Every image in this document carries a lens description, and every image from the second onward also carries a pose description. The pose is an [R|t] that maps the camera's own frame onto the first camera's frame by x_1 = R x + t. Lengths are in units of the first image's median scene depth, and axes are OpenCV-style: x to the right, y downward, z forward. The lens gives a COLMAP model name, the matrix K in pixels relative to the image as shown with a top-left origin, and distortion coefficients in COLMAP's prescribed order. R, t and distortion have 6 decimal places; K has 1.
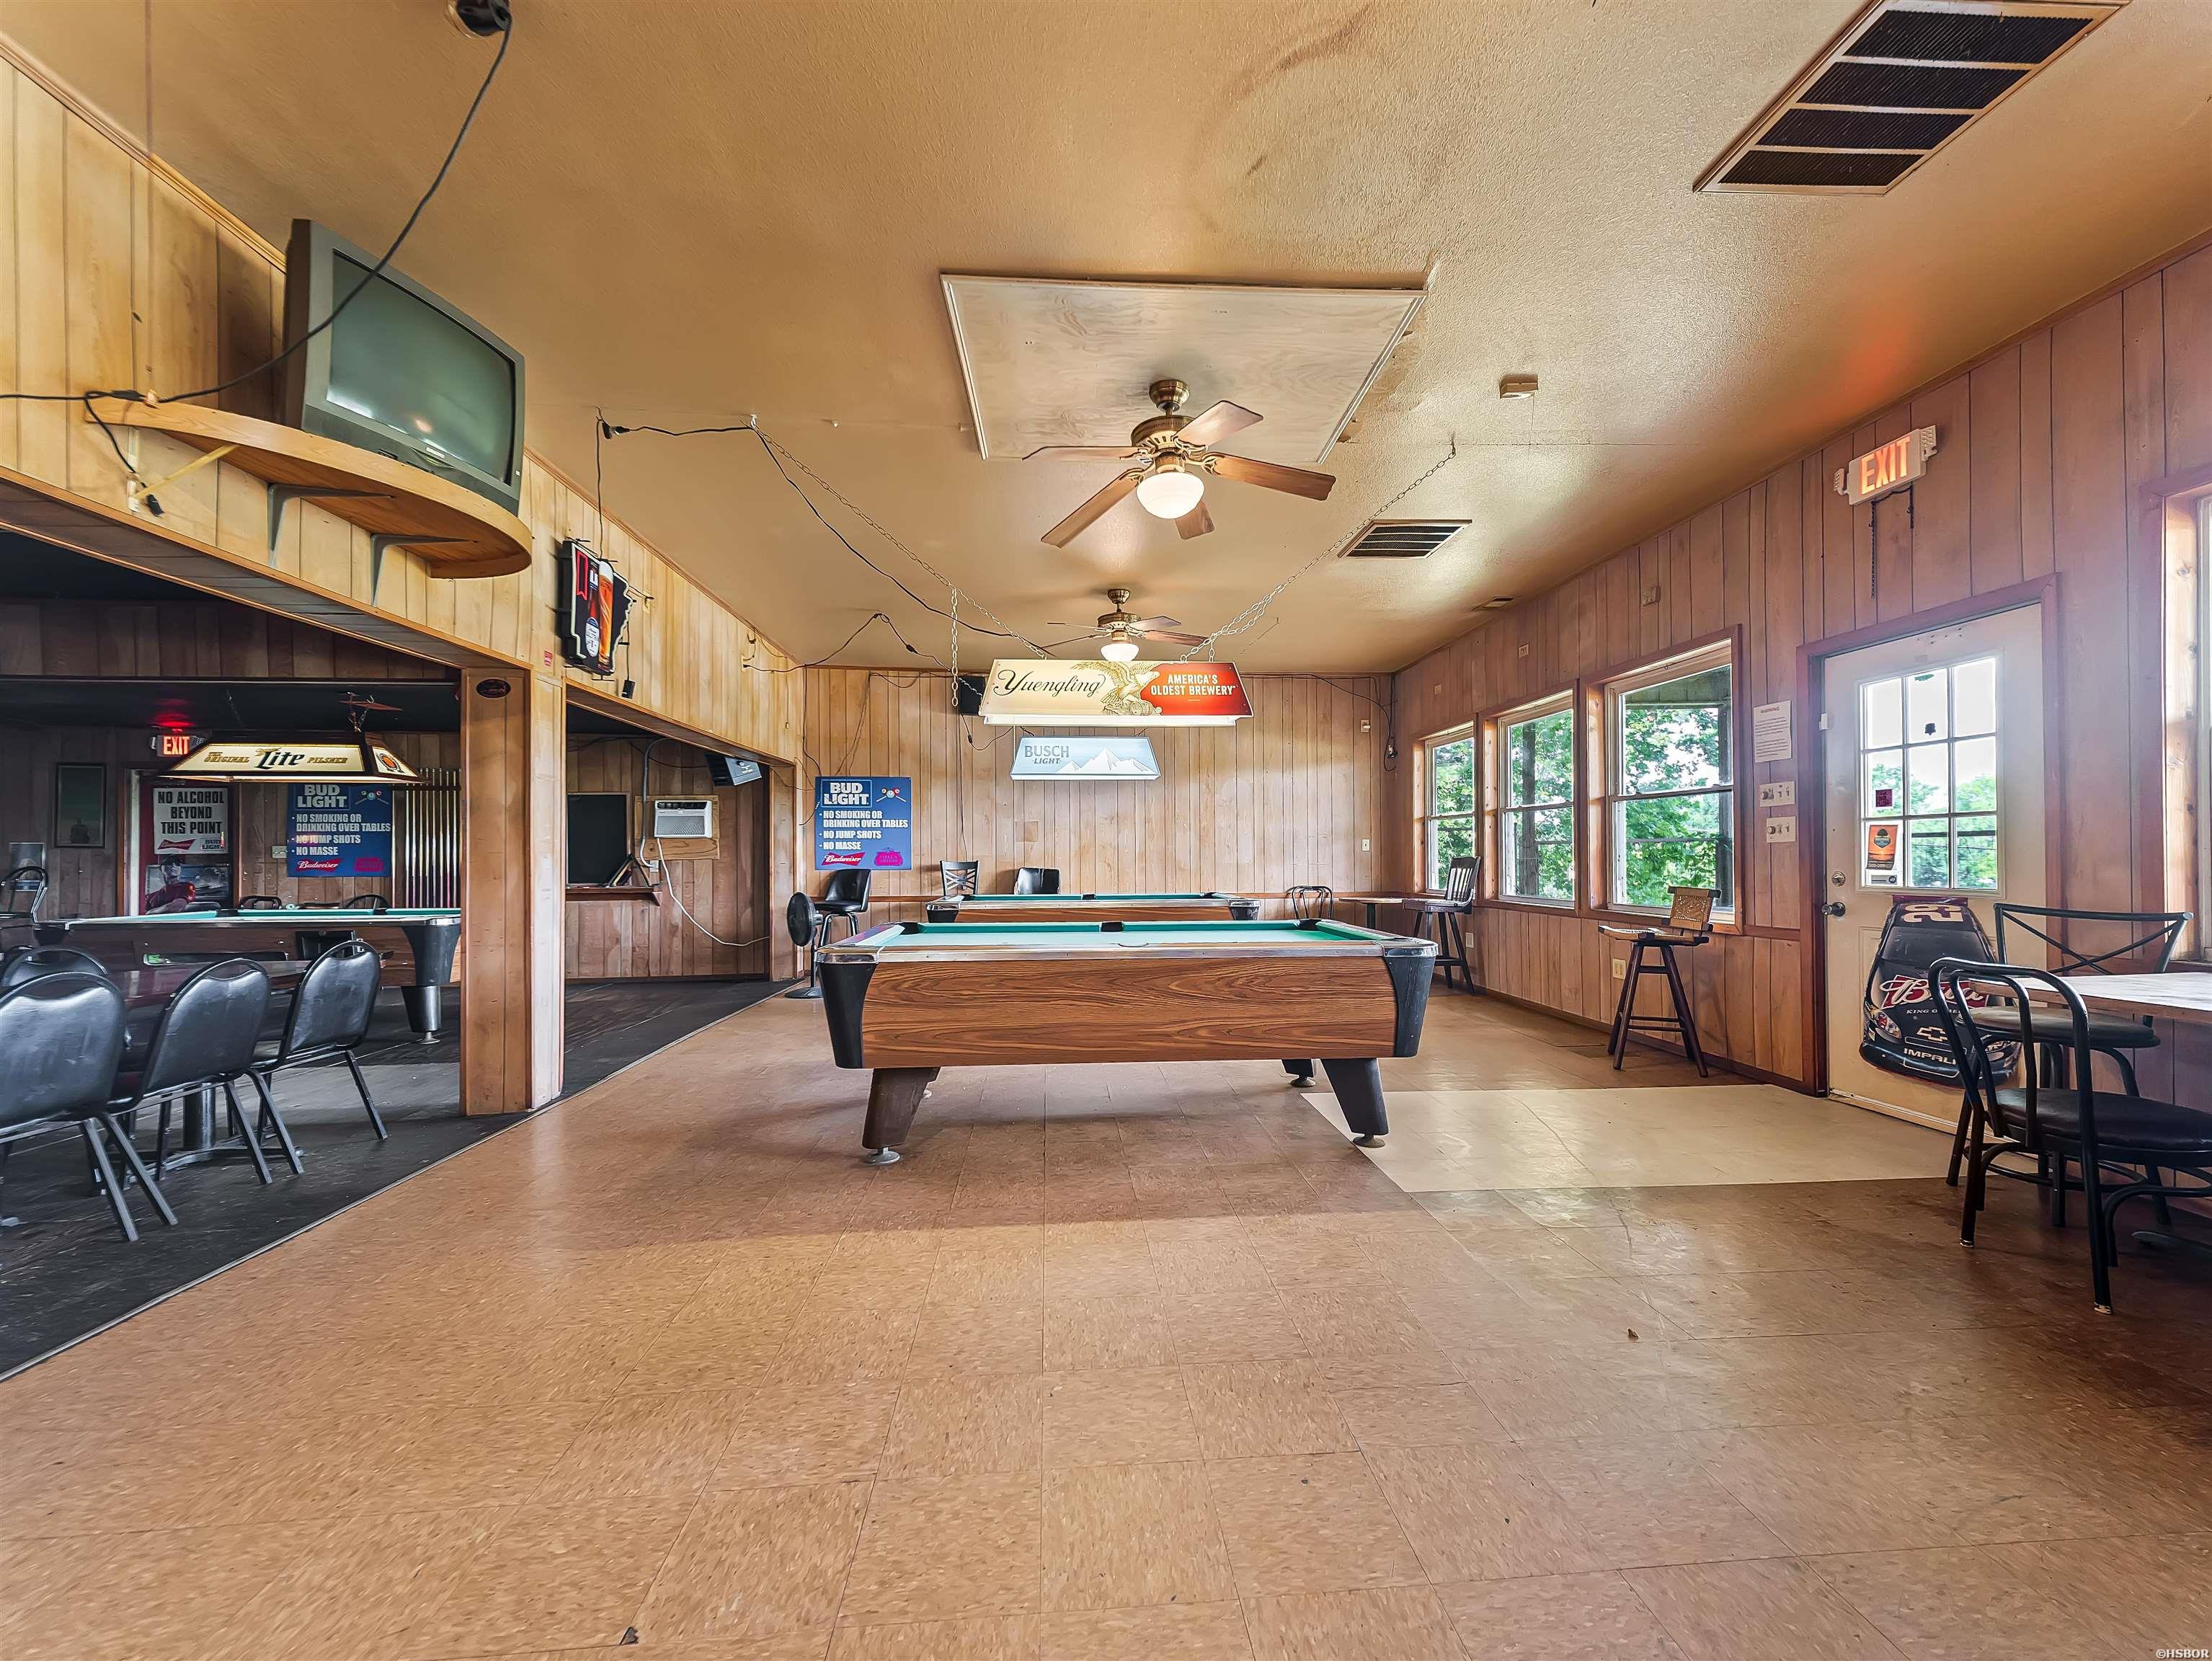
lens RADIAL K [[871.0, 0, 1097.7], [0, 871.0, 849.7], [0, 0, 1]] dist [0.030049, -0.009139]
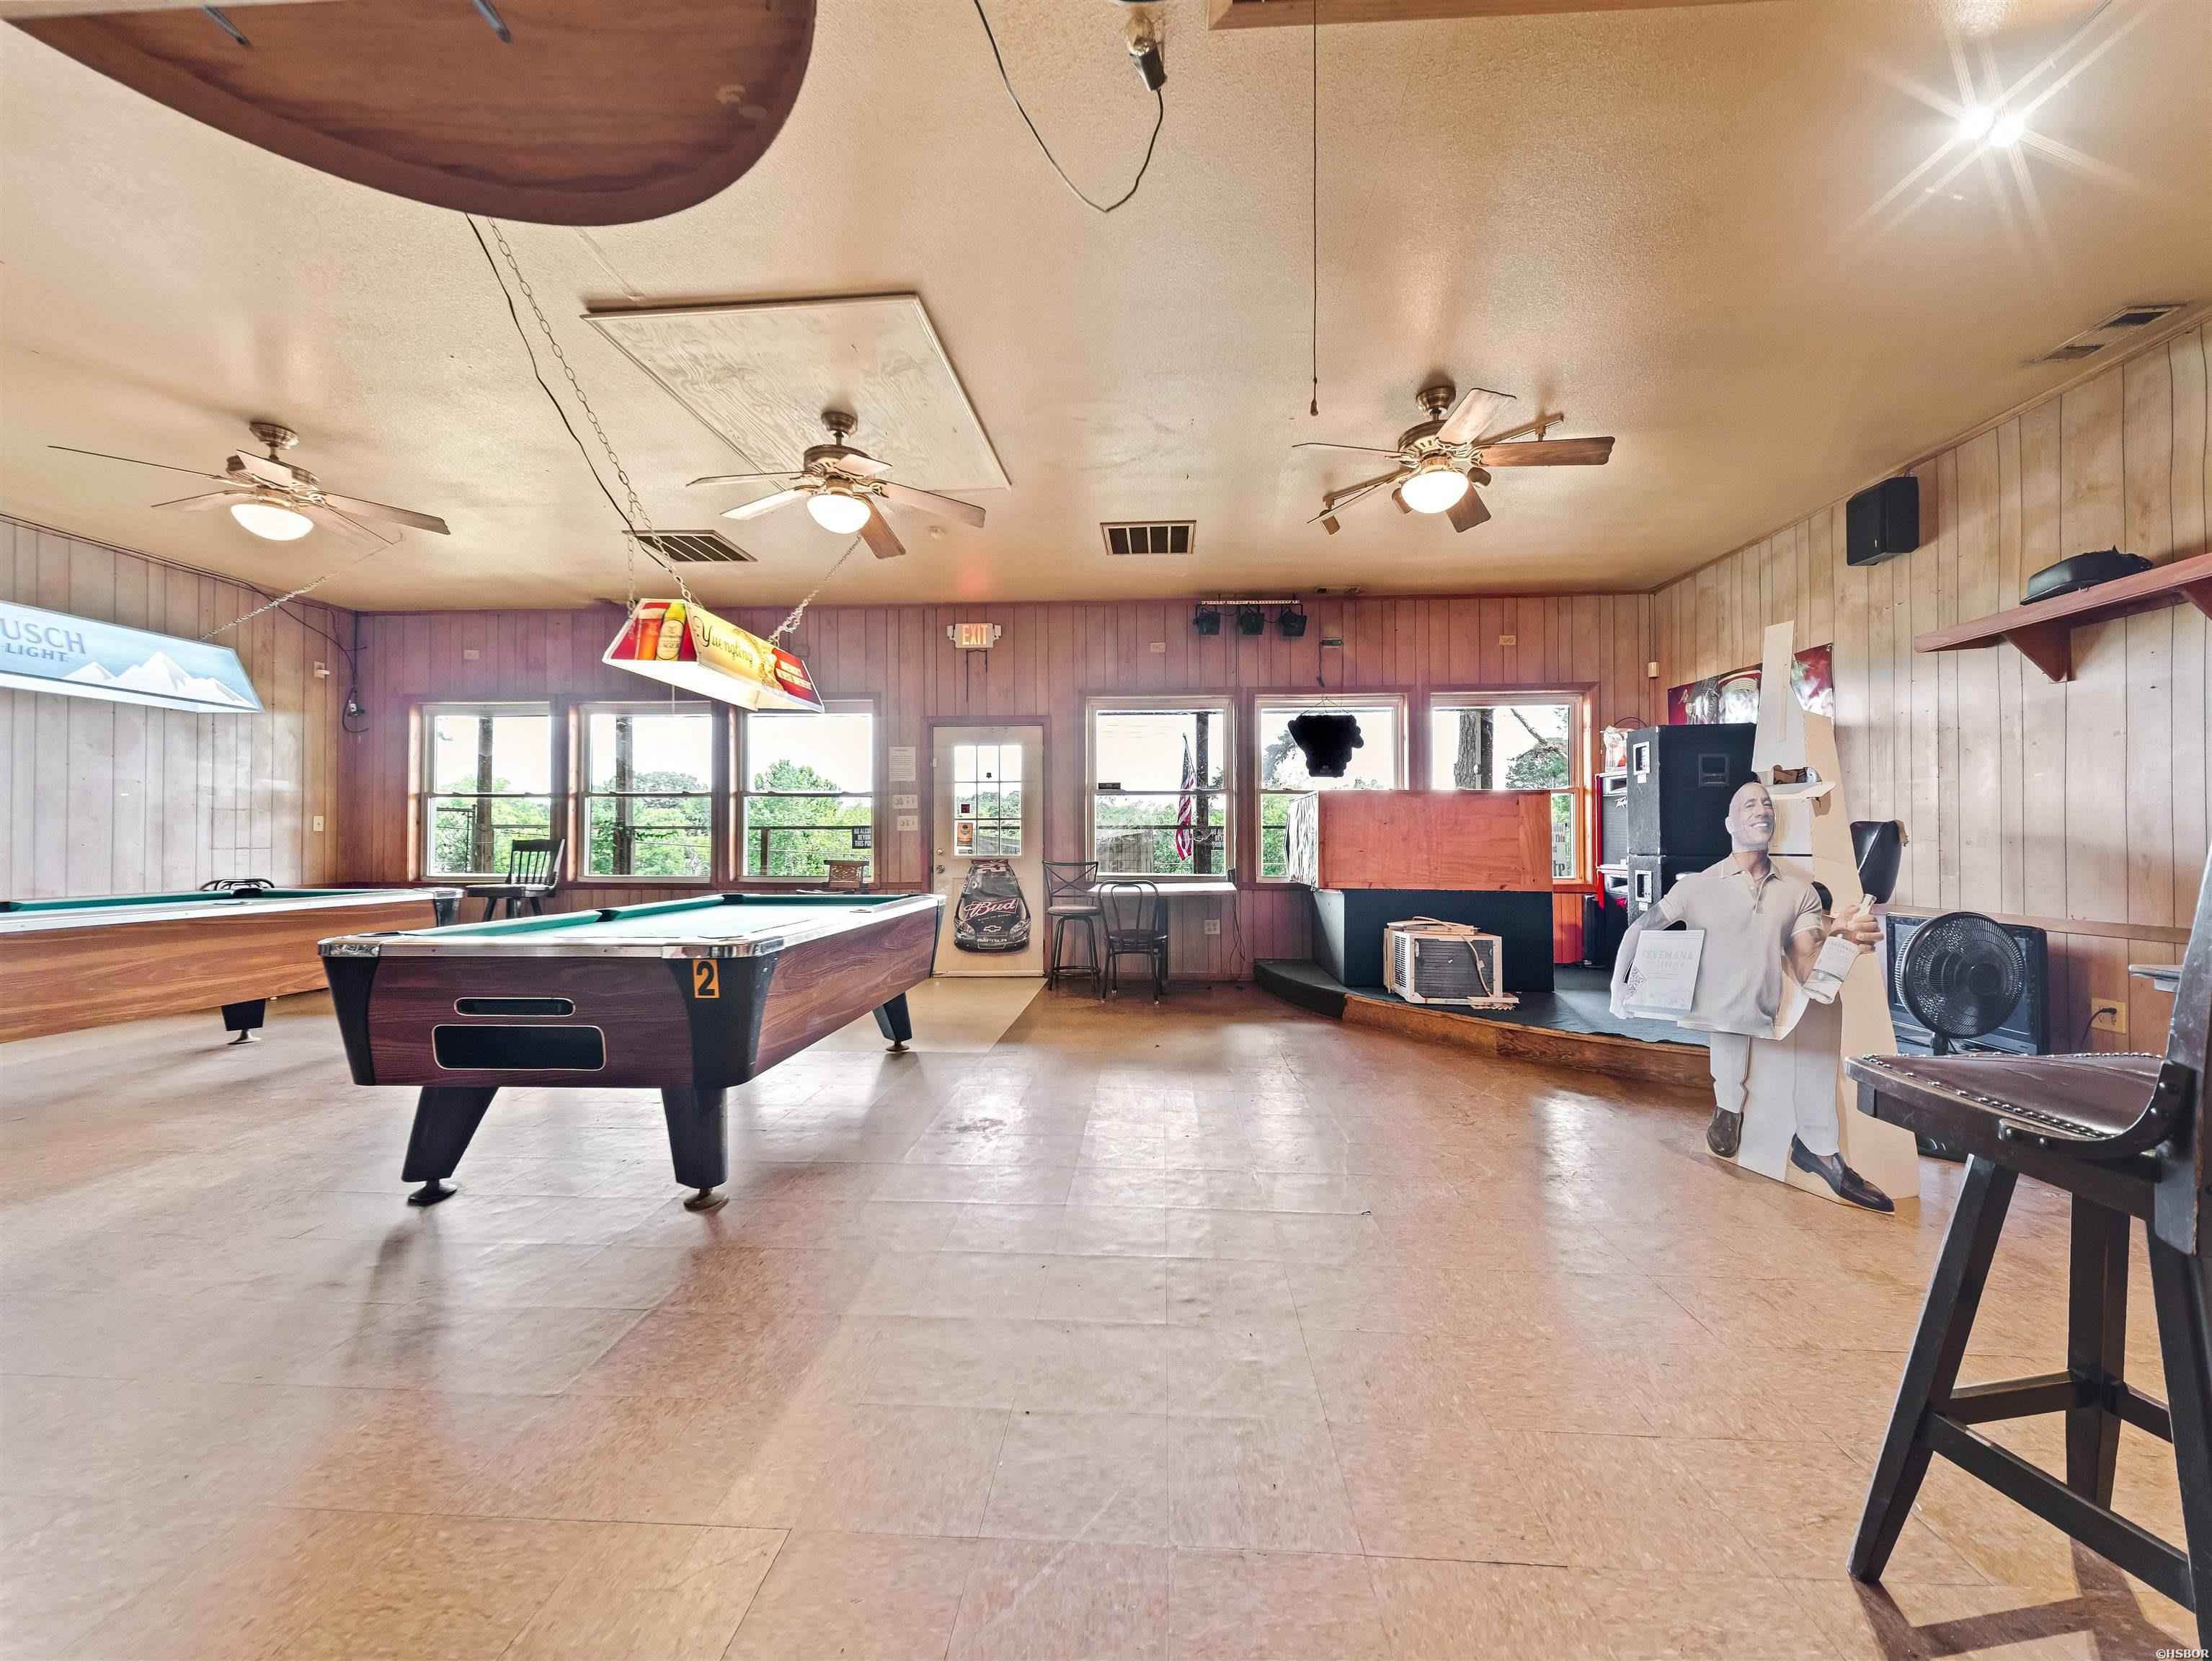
lens RADIAL K [[852.6, 0, 1112.0], [0, 852.6, 826.1], [0, 0, 1]] dist [0.026190, -0.008247]
pose [[0.116220, 0.021925, 0.992982, -0.860603], [-0.010224, 0.999730, -0.020877, 0.013758], [-0.993171, -0.007726, 0.116412, 0.473278]]
